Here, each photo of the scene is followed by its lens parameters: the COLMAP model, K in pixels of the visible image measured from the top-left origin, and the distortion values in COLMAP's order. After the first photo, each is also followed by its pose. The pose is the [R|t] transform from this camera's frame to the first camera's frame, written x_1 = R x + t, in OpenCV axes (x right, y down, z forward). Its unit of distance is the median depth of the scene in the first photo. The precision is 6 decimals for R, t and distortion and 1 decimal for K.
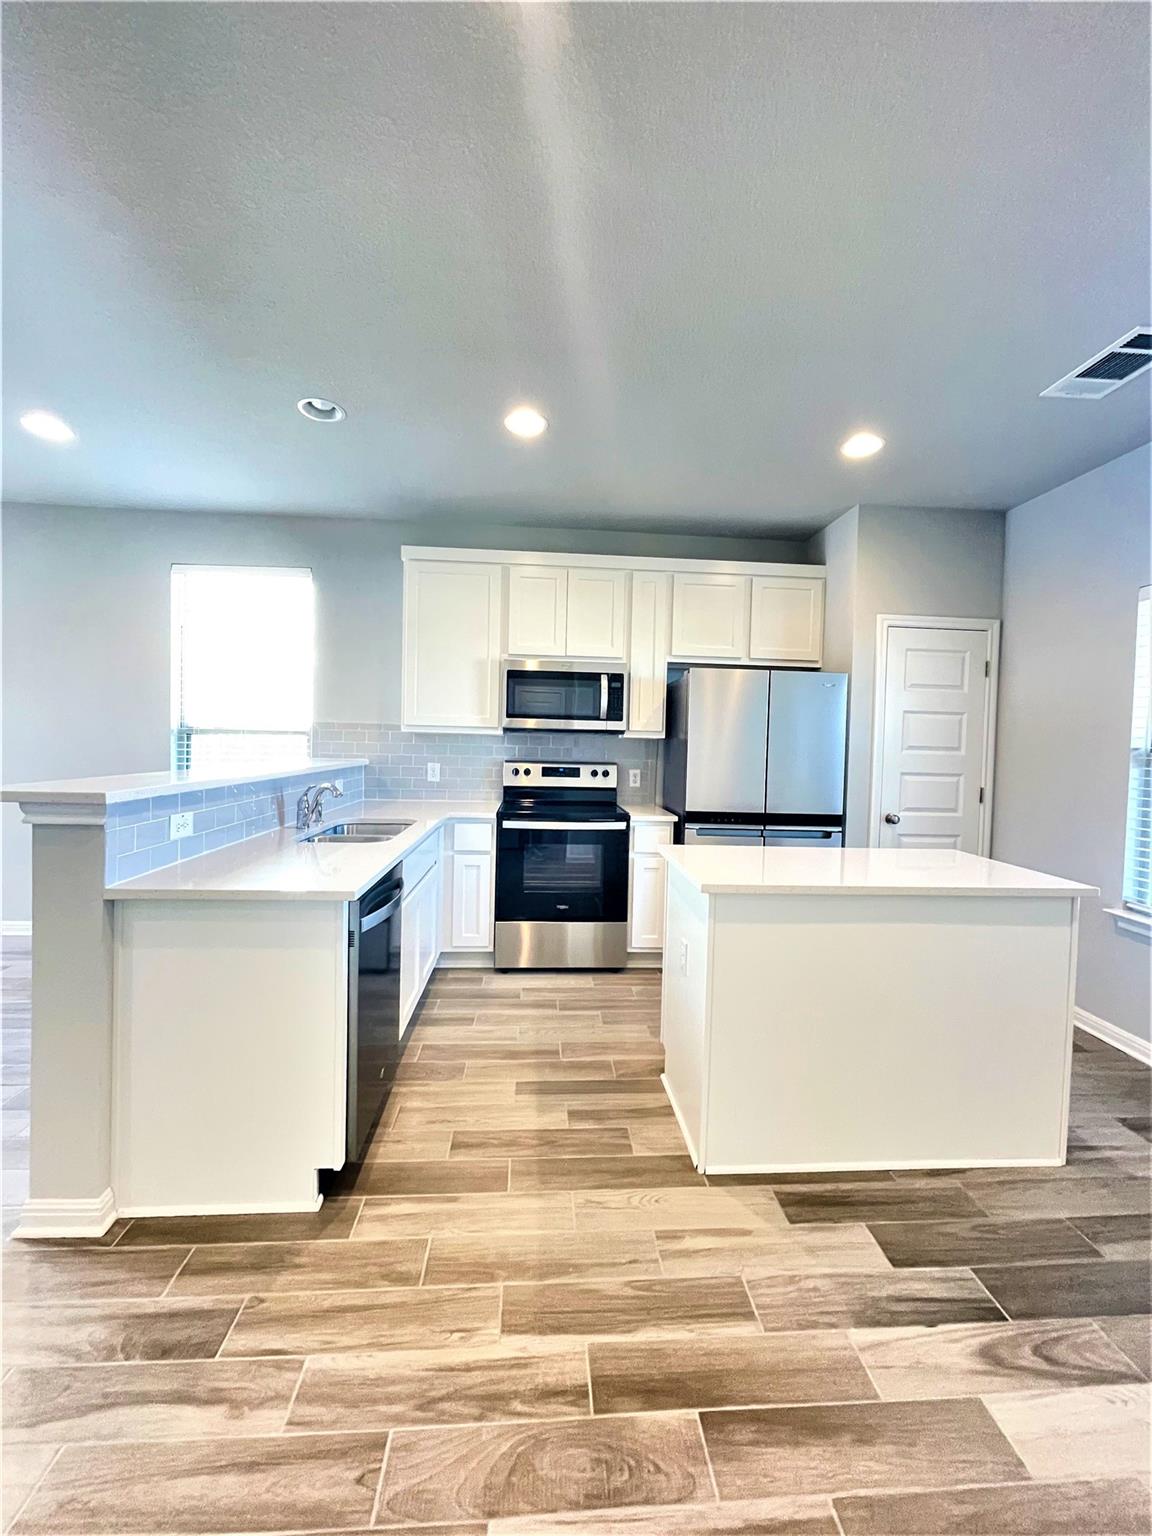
lens RADIAL K [[616.2, 0, 577.4], [0, 616.2, 762.2], [0, 0, 1]] dist [-0.002004, -0.001582]
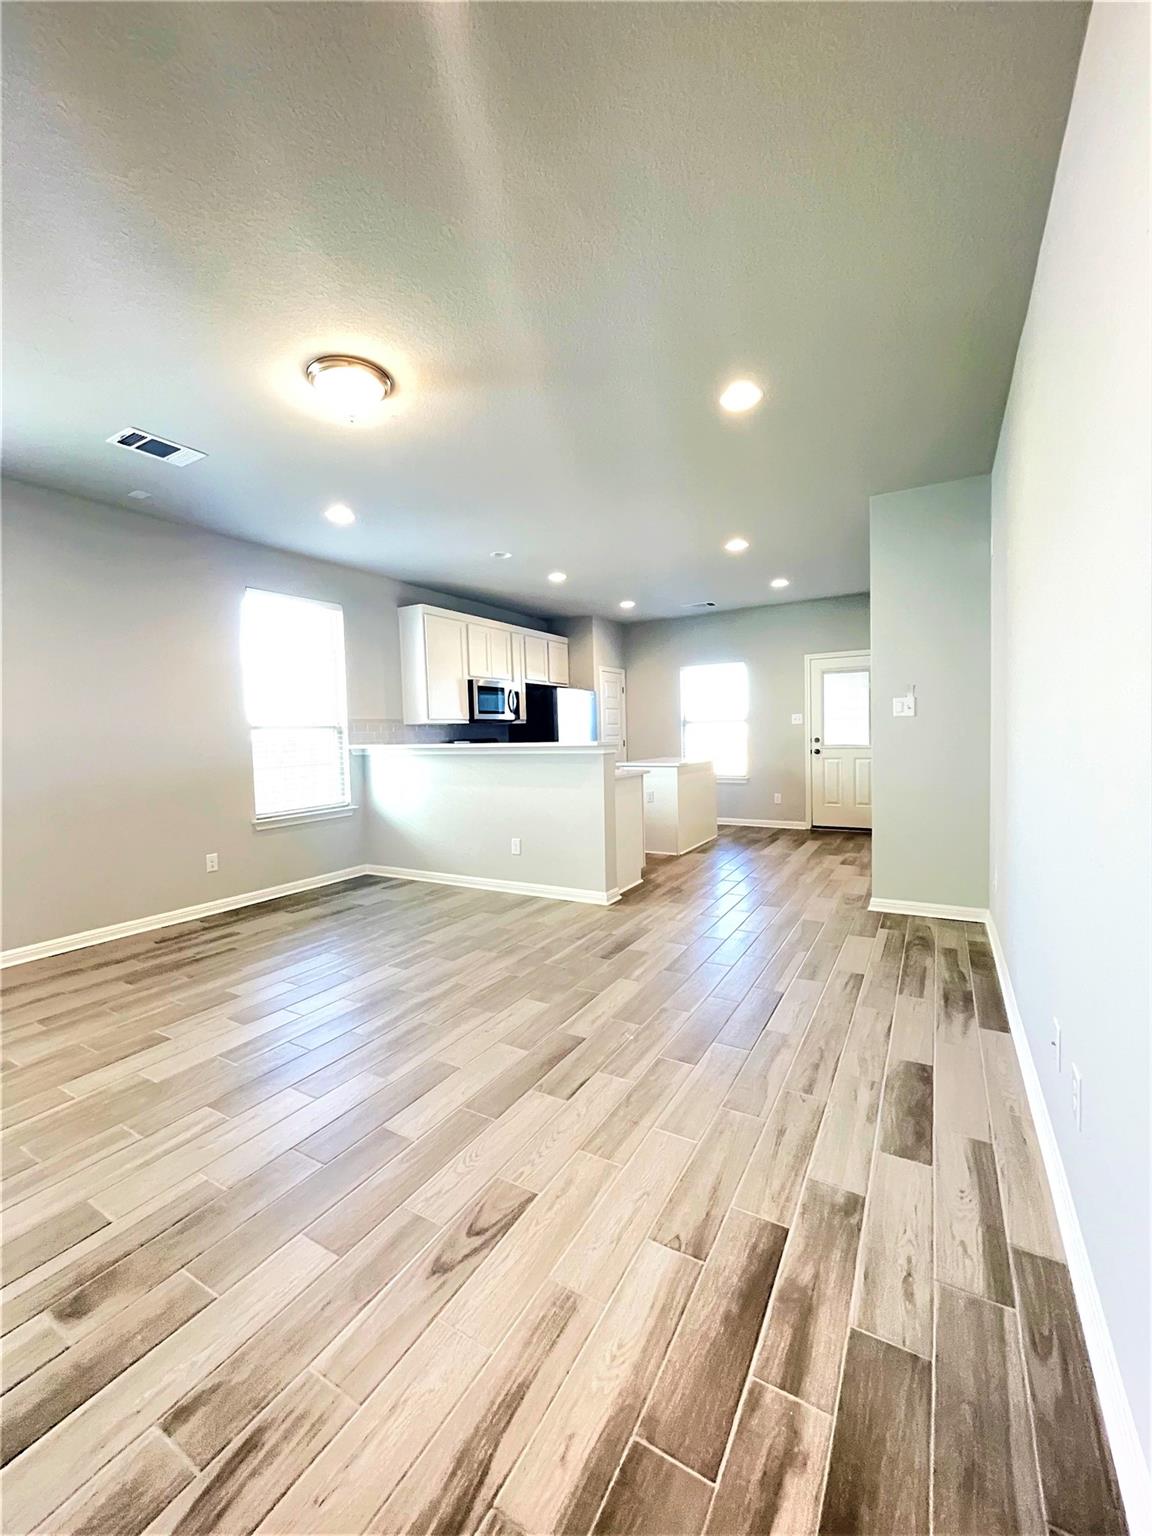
lens RADIAL K [[616.2, 0, 583.8], [0, 616.2, 766.4], [0, 0, 1]] dist [-0.002004, -0.001582]
pose [[0.554683, -0.084545, 0.827756, -2.711593], [0.065544, 0.996173, 0.057825, -0.007080], [-0.829476, 0.022180, 0.558101, -0.386799]]
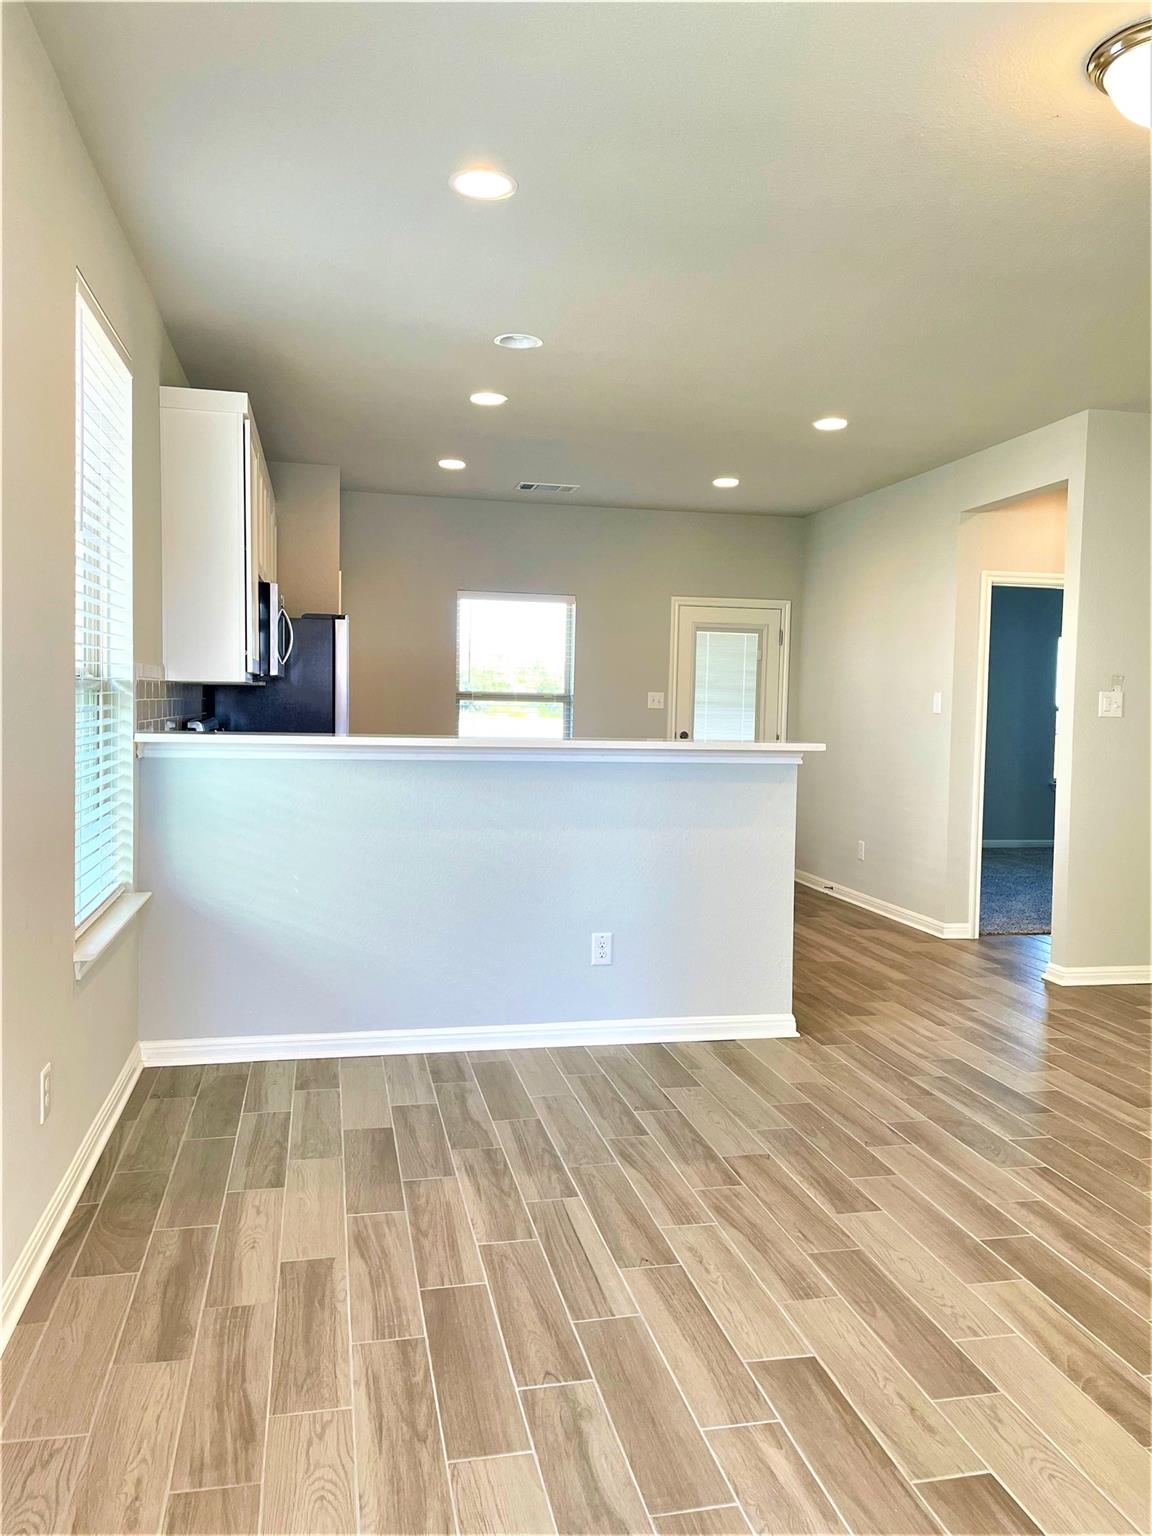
lens RADIAL K [[1164.4, 0, 575.8], [0, 1164.4, 768.5], [0, 0, 1]] dist [0.064249, 0.000108]
pose [[-0.137423, -0.083141, 0.987017, -3.106222], [0.010185, 0.996300, 0.085341, -0.121988], [-0.990460, 0.021781, -0.136068, 1.647615]]
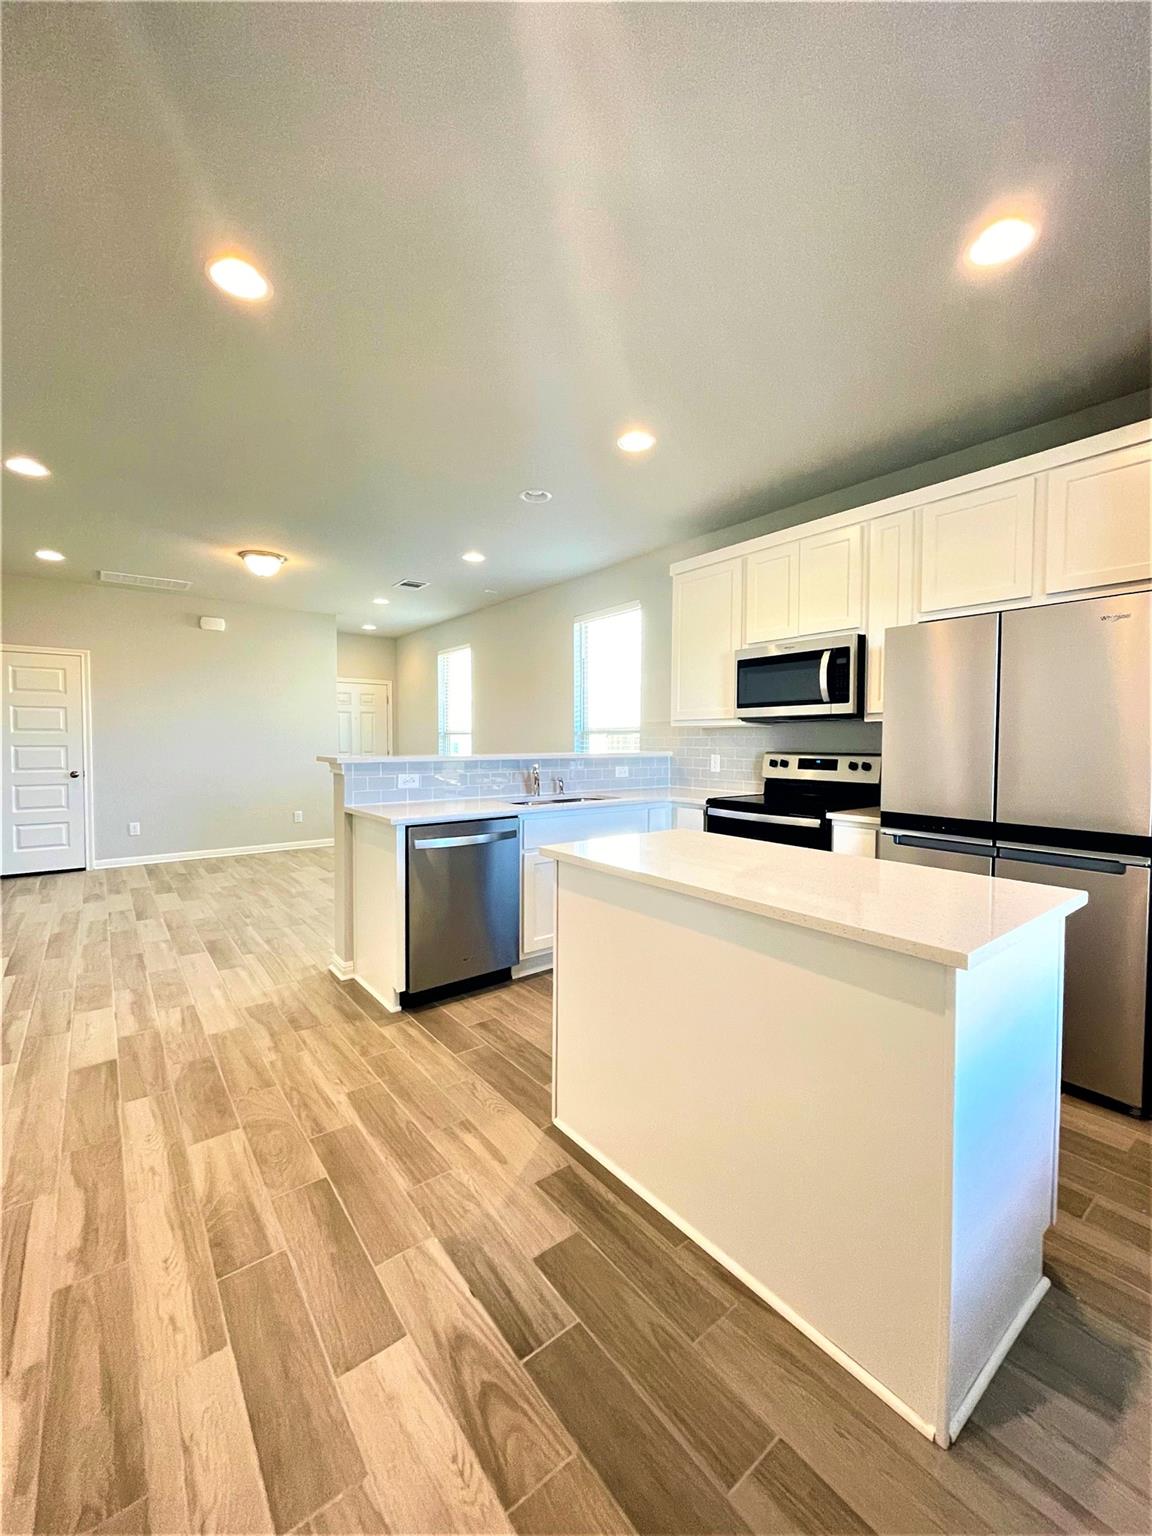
lens RADIAL K [[616.2, 0, 575.6], [0, 616.2, 765.7], [0, 0, 1]] dist [-0.002004, -0.001582]
pose [[0.556907, 0.010183, -0.830512, 1.126387], [-0.017613, 0.999845, 0.000449, 0.051544], [0.830388, 0.014378, 0.557000, 0.437626]]
